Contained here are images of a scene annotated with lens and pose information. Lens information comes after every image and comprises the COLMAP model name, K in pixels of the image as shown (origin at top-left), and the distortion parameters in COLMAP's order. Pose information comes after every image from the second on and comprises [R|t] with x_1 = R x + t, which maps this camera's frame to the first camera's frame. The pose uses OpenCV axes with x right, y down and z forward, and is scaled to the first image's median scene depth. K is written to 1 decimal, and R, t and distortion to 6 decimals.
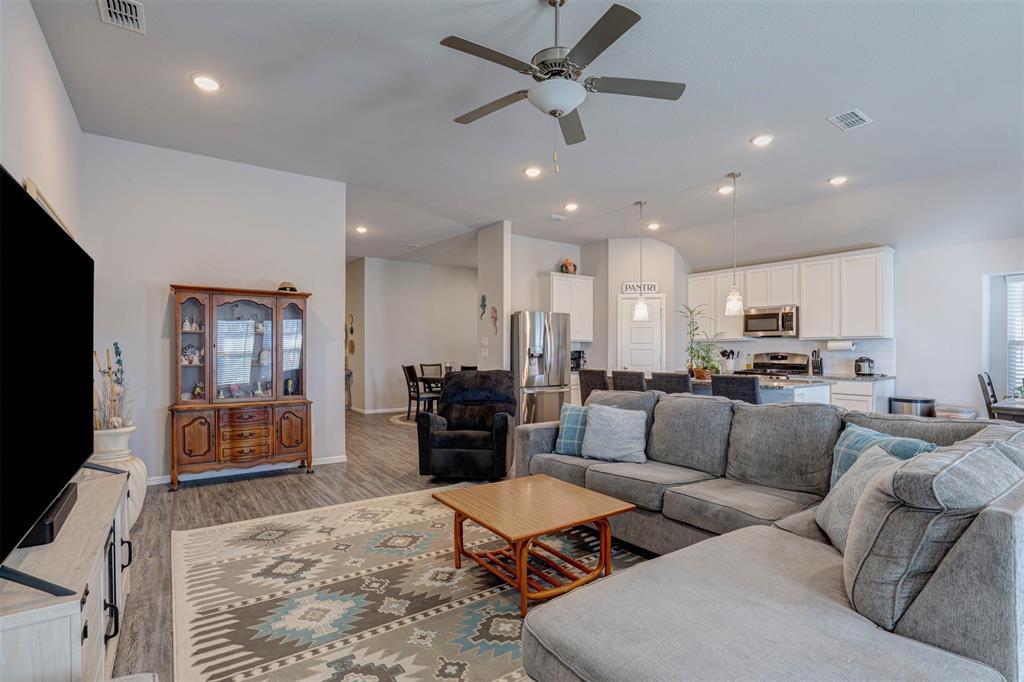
lens RADIAL K [[489.1, 0, 513.5], [0, 489.1, 355.2], [0, 0, 1]] dist [-0.026610, 0.000930]
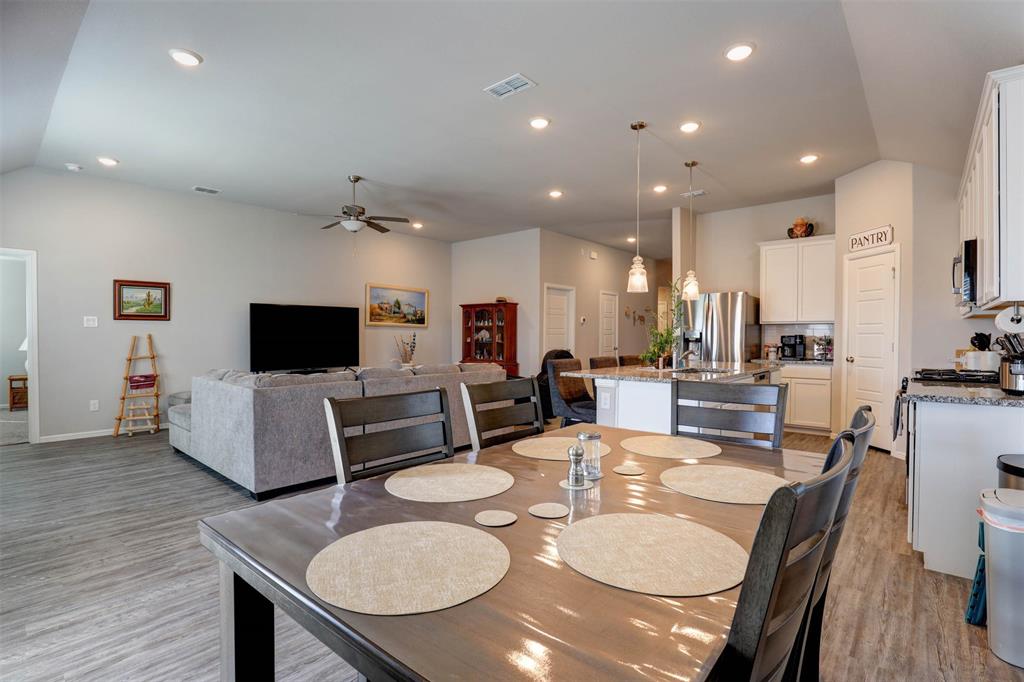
lens RADIAL K [[489.1, 0, 513.2], [0, 489.1, 344.2], [0, 0, 1]] dist [-0.026610, 0.000930]
pose [[0.231216, 0.014328, -0.972797, 2.255276], [-0.008930, 0.999881, 0.012604, 0.001555], [0.972861, 0.005773, 0.231317, 1.075759]]
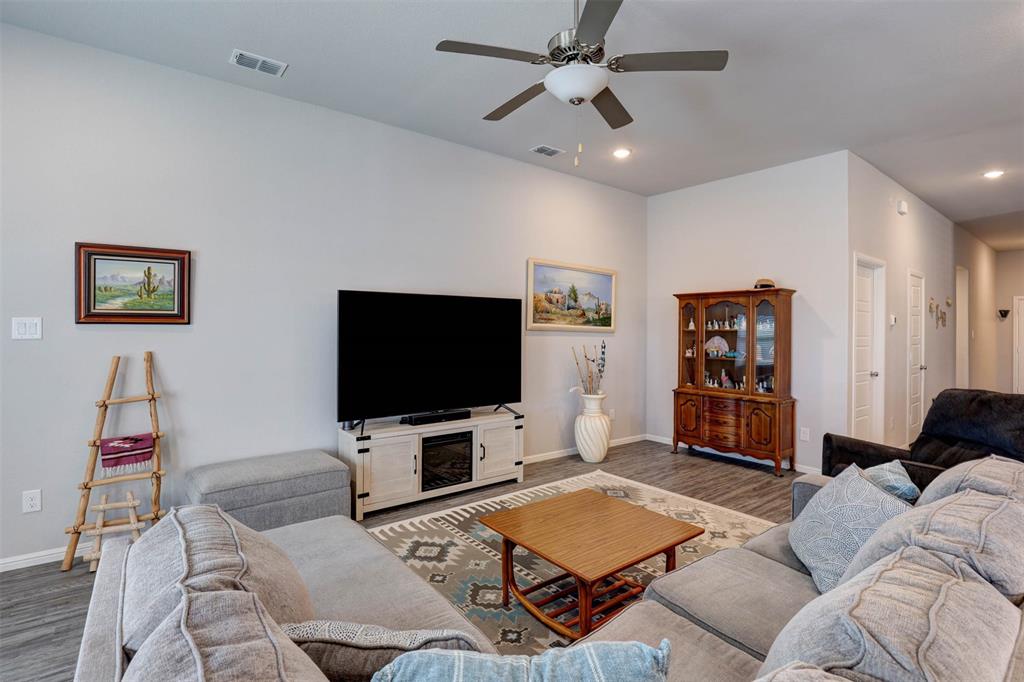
lens RADIAL K [[489.1, 0, 513.5], [0, 489.1, 330.8], [0, 0, 1]] dist [-0.026610, 0.000930]
pose [[0.042258, -0.002782, -0.999103, 0.879721], [-0.013367, 0.999905, -0.003350, -0.057340], [0.999017, 0.013497, 0.042216, 0.761317]]
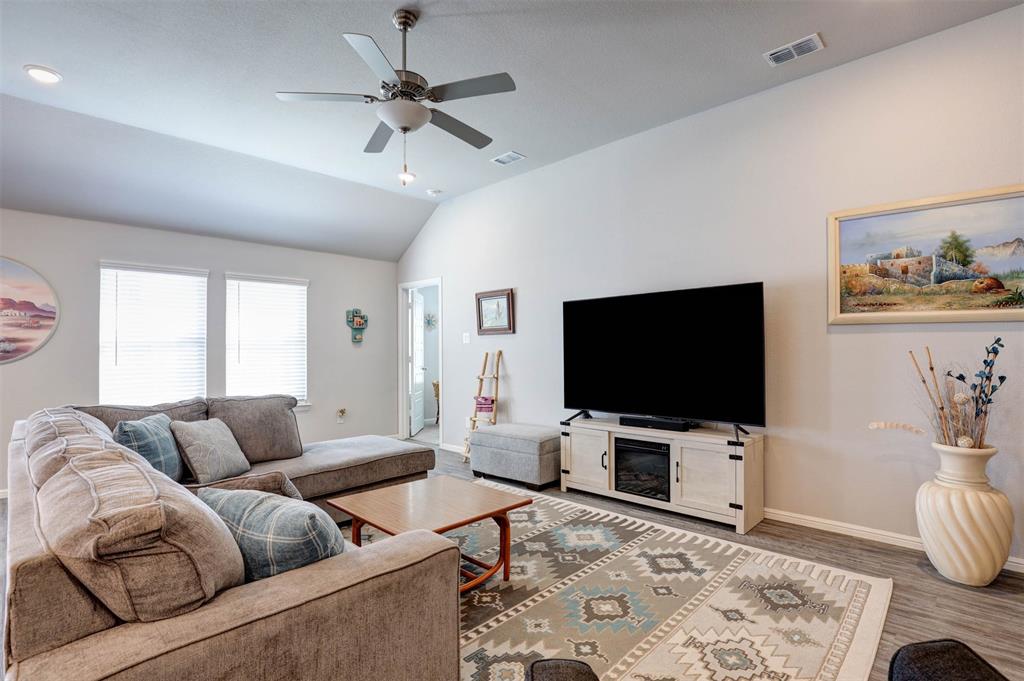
lens RADIAL K [[489.1, 0, 510.8], [0, 489.1, 347.1], [0, 0, 1]] dist [-0.026610, 0.000930]
pose [[-0.983006, 0.004006, -0.183530, 0.048505], [0.003676, 0.999991, 0.002140, -0.018718], [0.183537, 0.001429, -0.983012, 1.876894]]
